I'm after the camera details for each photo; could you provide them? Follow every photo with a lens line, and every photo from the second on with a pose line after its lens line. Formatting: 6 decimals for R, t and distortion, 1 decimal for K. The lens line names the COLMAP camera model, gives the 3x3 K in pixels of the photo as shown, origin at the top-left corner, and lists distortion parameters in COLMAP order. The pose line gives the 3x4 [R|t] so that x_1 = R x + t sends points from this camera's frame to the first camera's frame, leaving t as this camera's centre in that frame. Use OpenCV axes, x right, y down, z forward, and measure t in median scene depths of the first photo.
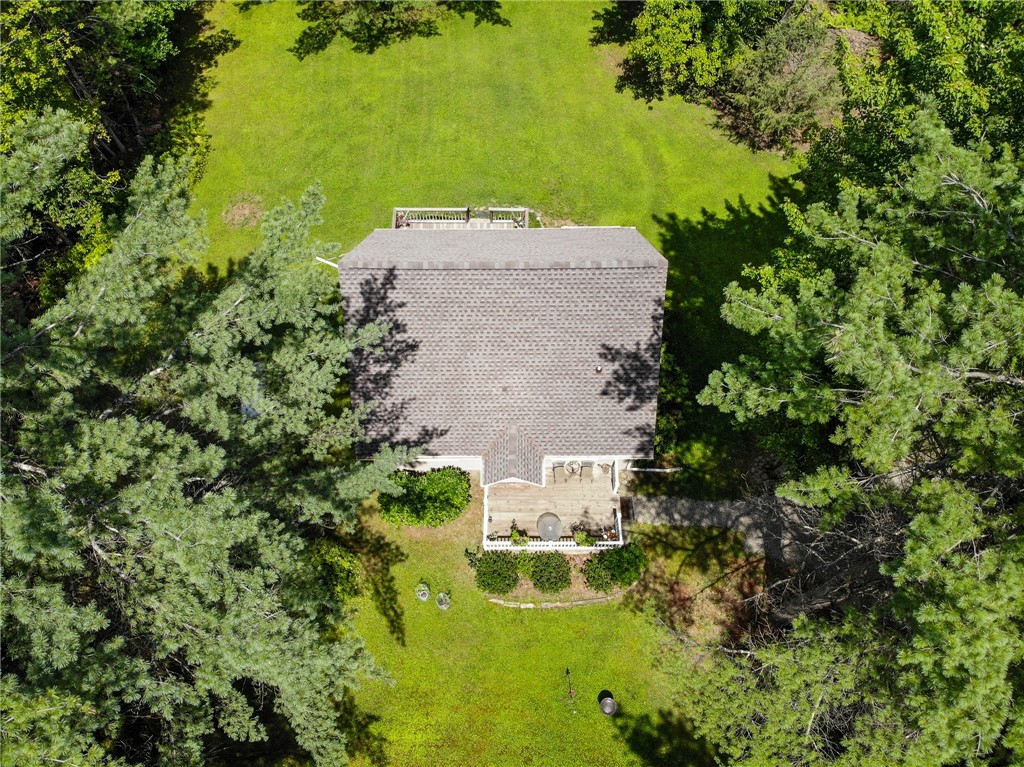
lens RADIAL K [[746.9, 0, 510.5], [0, 746.9, 380.0], [0, 0, 1]] dist [0.039323, -0.150797]
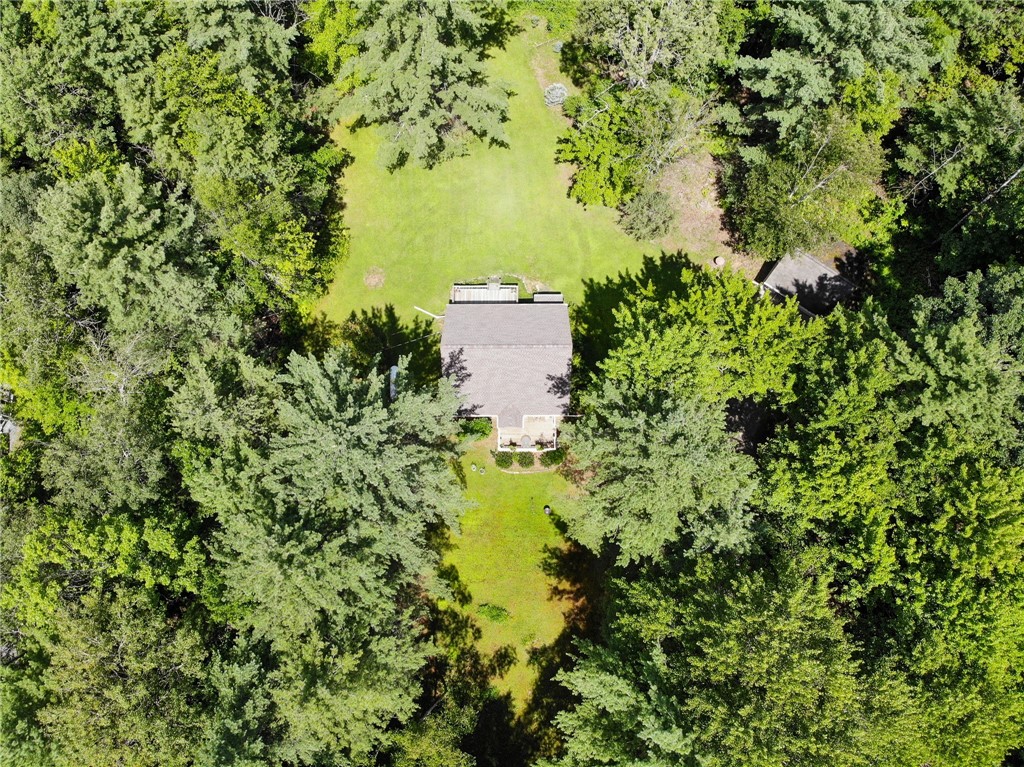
lens RADIAL K [[746.9, 0, 519.7], [0, 746.9, 380.7], [0, 0, 1]] dist [0.039323, -0.150797]
pose [[0.999834, 0.001891, 0.018104, -0.010626], [-0.006420, 0.967312, 0.253508, -0.598902], [-0.017032, -0.253582, 0.967164, -1.262800]]
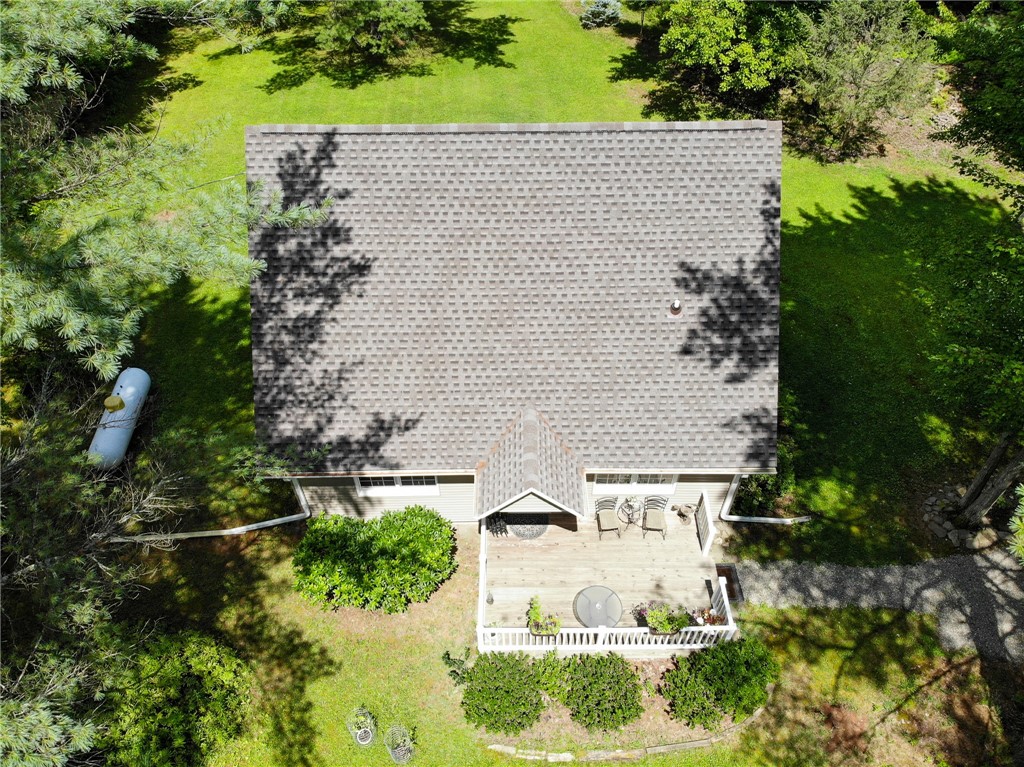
lens RADIAL K [[746.9, 0, 512.0], [0, 746.9, 382.4], [0, 0, 1]] dist [0.039323, -0.150797]
pose [[0.999991, -0.003517, 0.002156, -0.011730], [0.003977, 0.960715, -0.277507, 0.193102], [-0.001095, 0.277513, 0.960721, 0.421742]]
